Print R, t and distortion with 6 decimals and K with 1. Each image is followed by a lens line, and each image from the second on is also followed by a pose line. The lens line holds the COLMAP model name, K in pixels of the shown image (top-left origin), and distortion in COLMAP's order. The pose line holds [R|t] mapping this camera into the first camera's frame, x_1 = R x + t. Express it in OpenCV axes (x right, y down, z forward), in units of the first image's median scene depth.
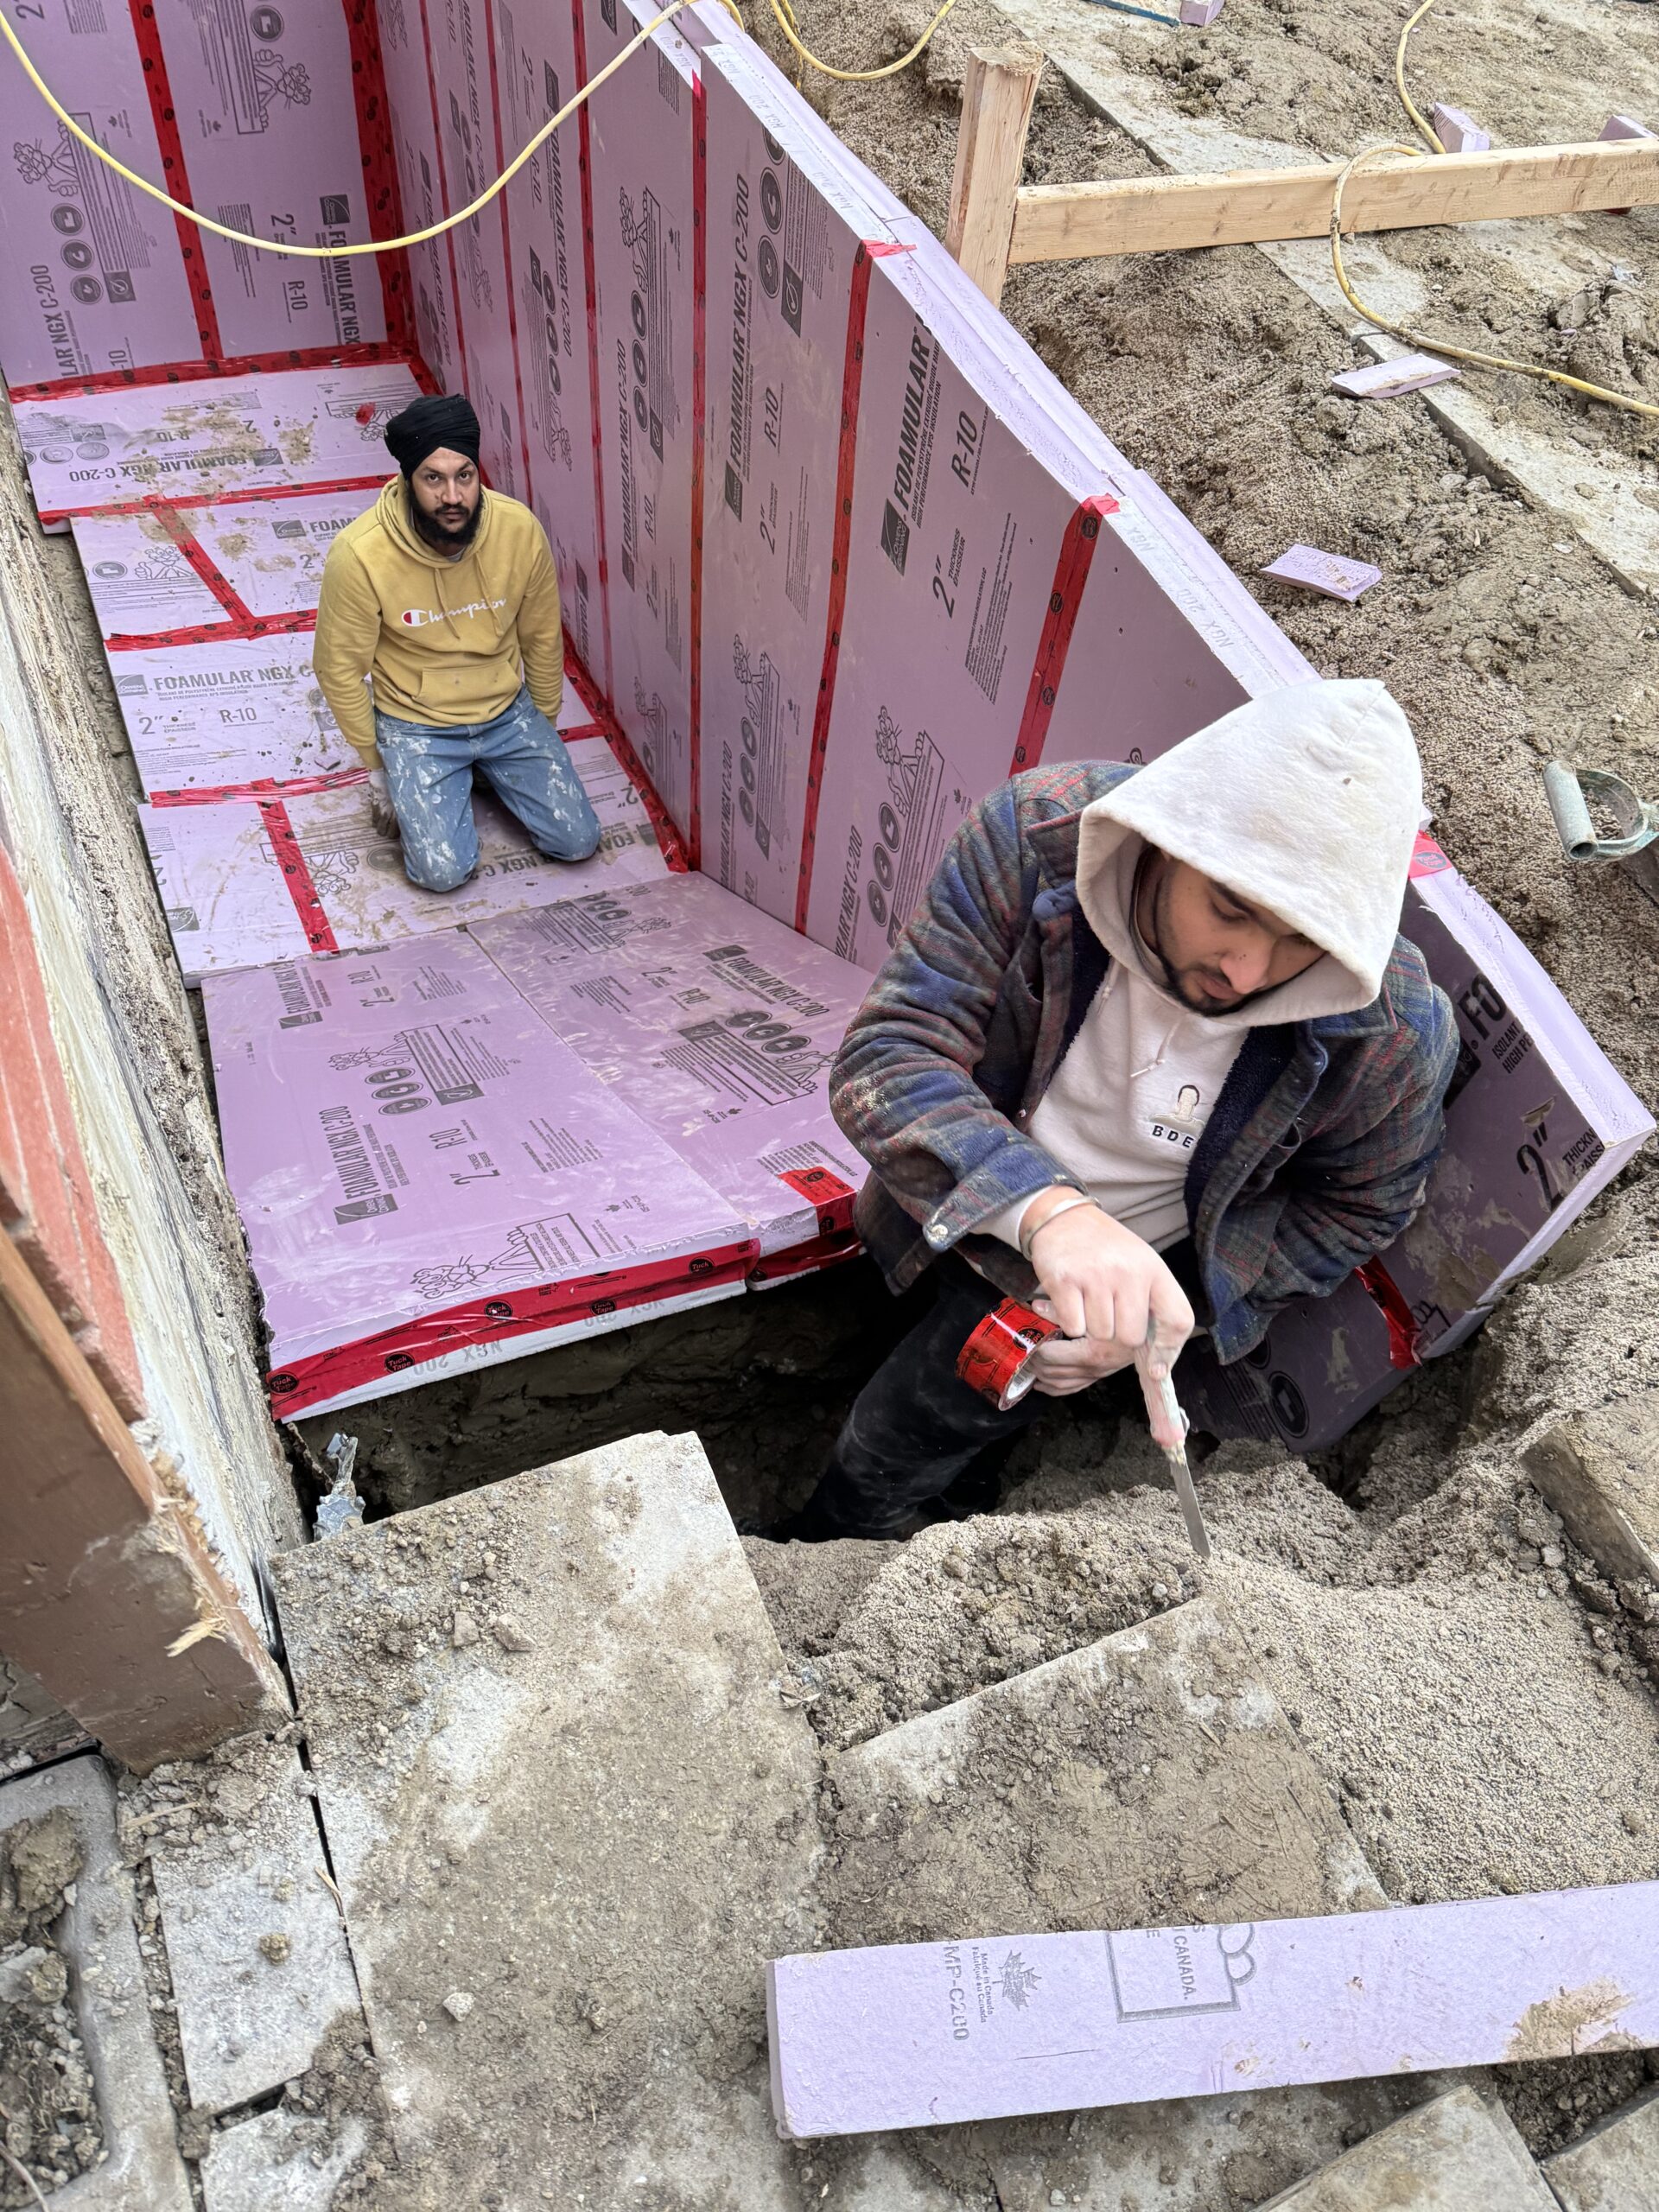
lens RADIAL K [[1641.0, 0, 922.8], [0, 1641.0, 1104.6], [0, 0, 1]] dist [0.114647, -0.173816]
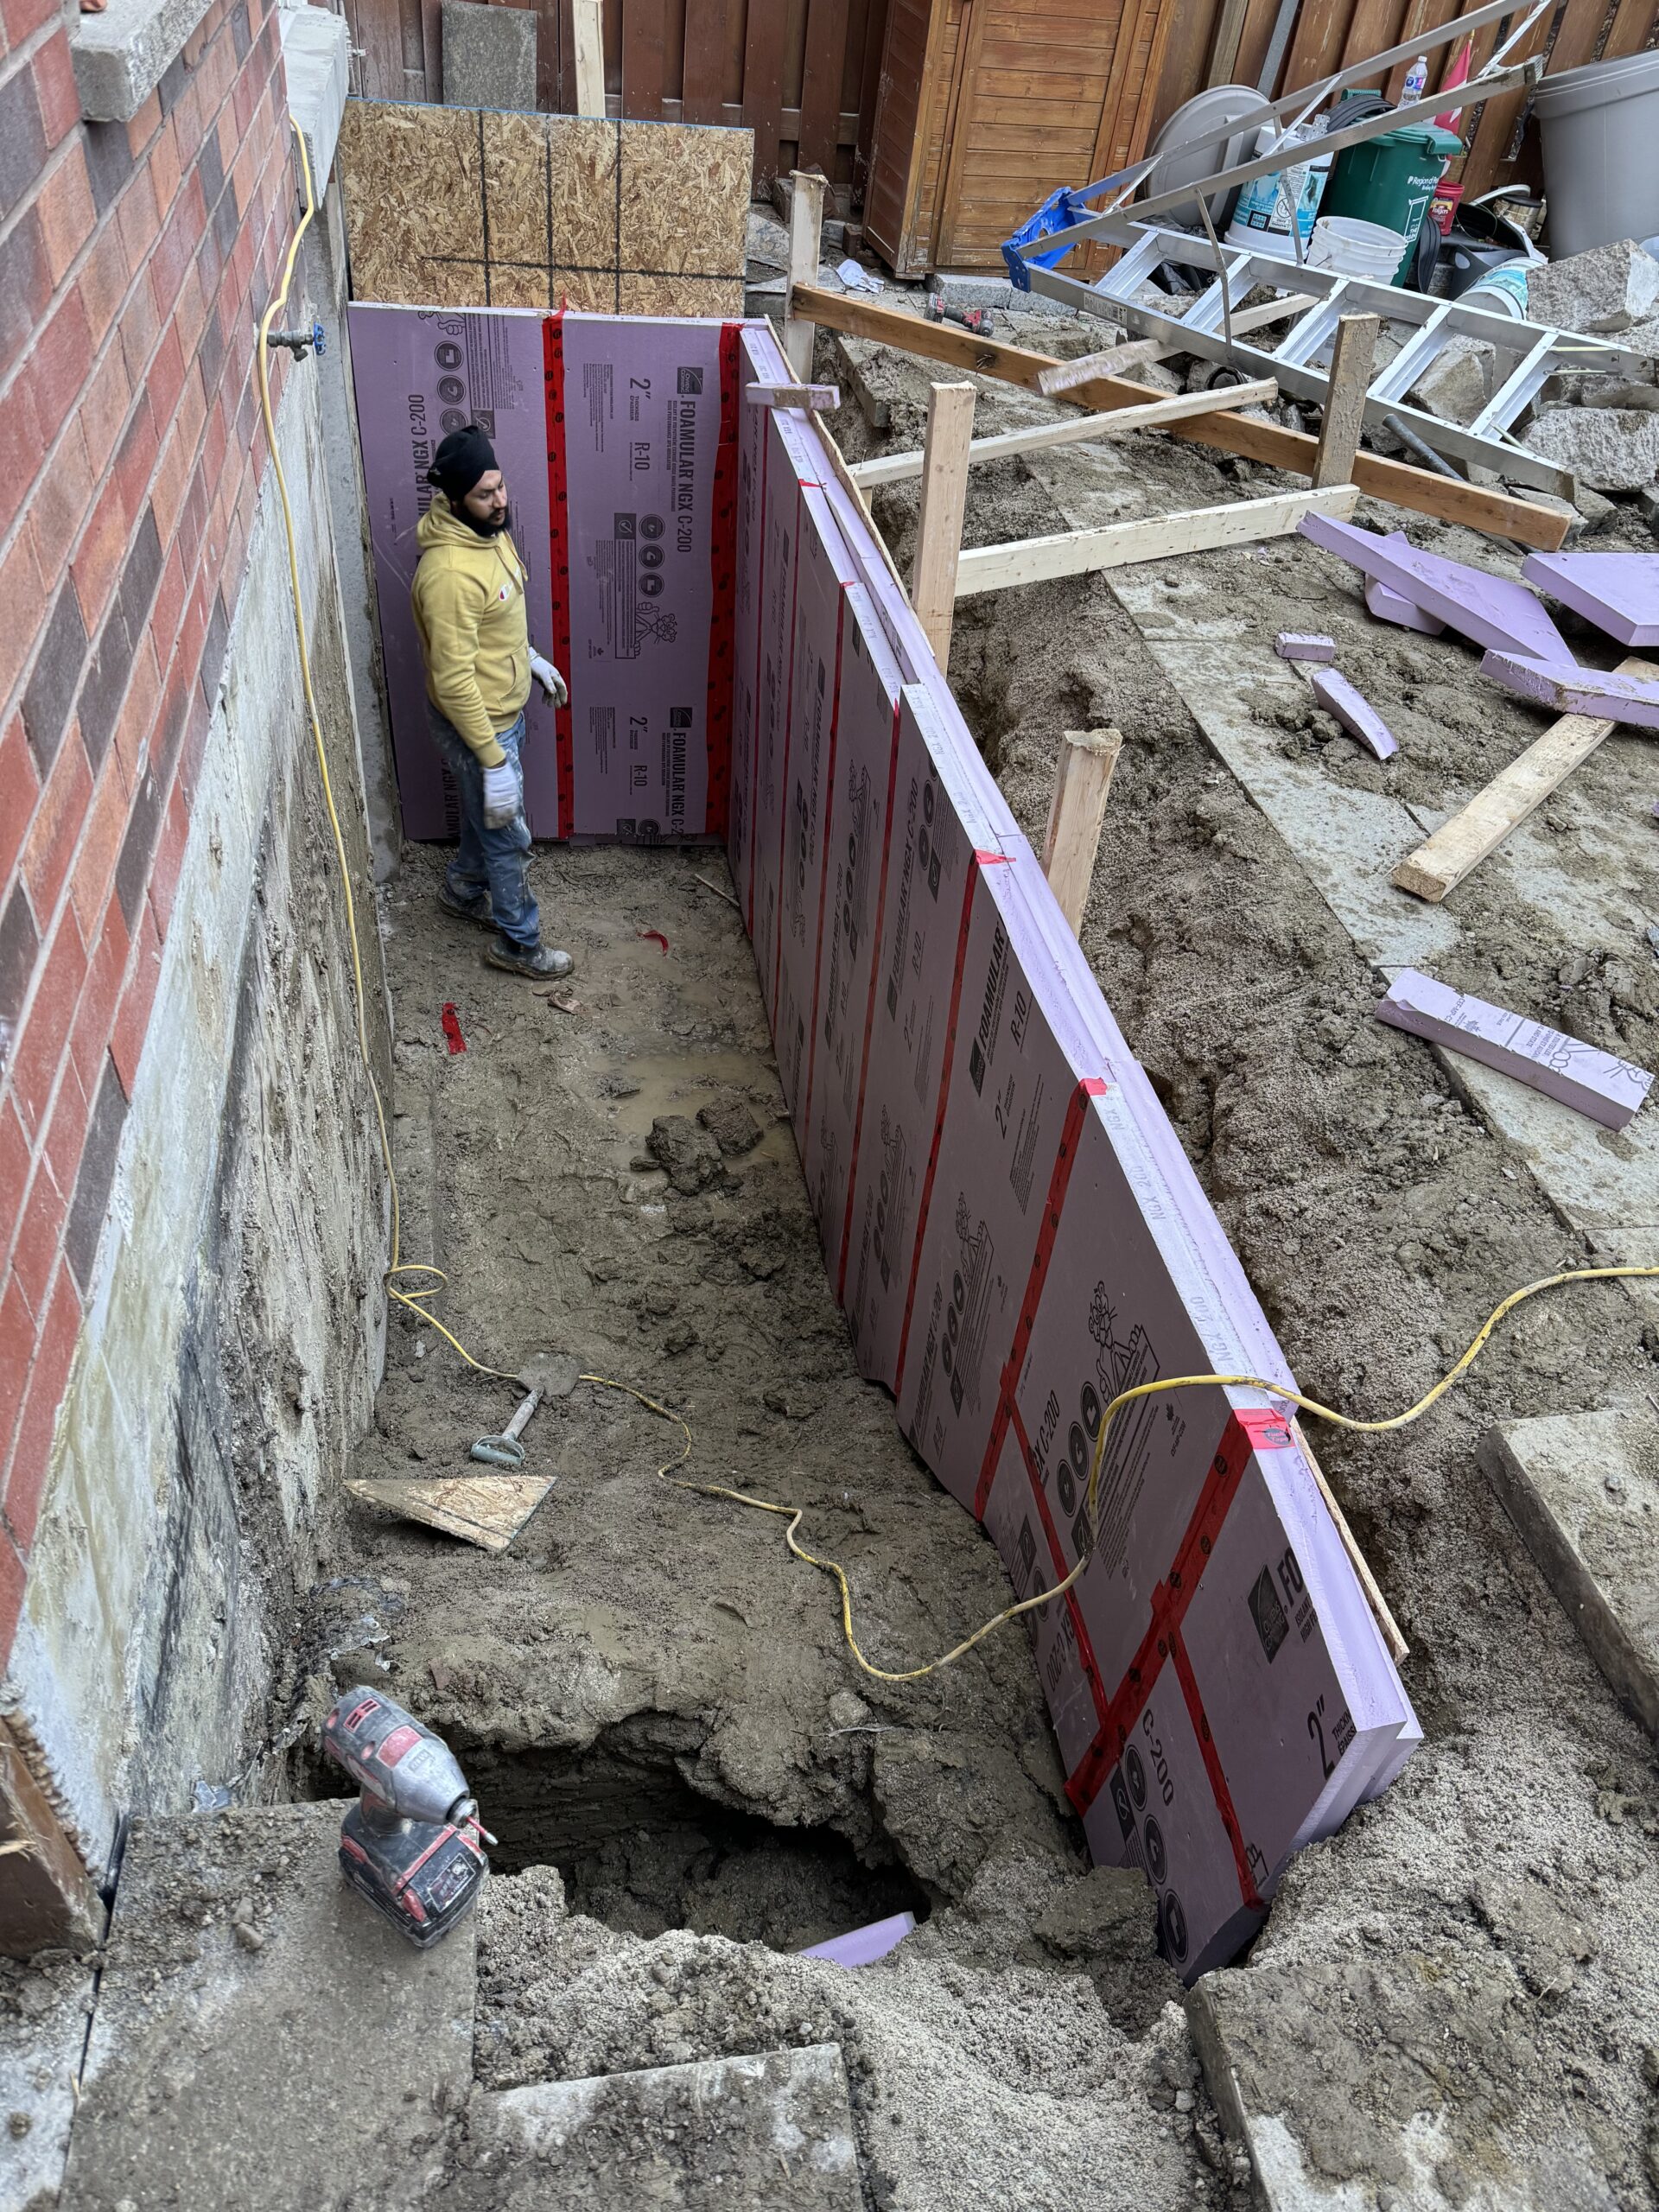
lens RADIAL K [[1617.2, 0, 829.5], [0, 1617.2, 1106.0], [0, 0, 1]] dist [0.031813, -0.008025]
pose [[0.966224, 0.141532, -0.215358, 0.165313], [-0.190221, 0.955492, -0.225500, -0.040431], [0.173858, 0.258849, 0.950143, -0.139897]]
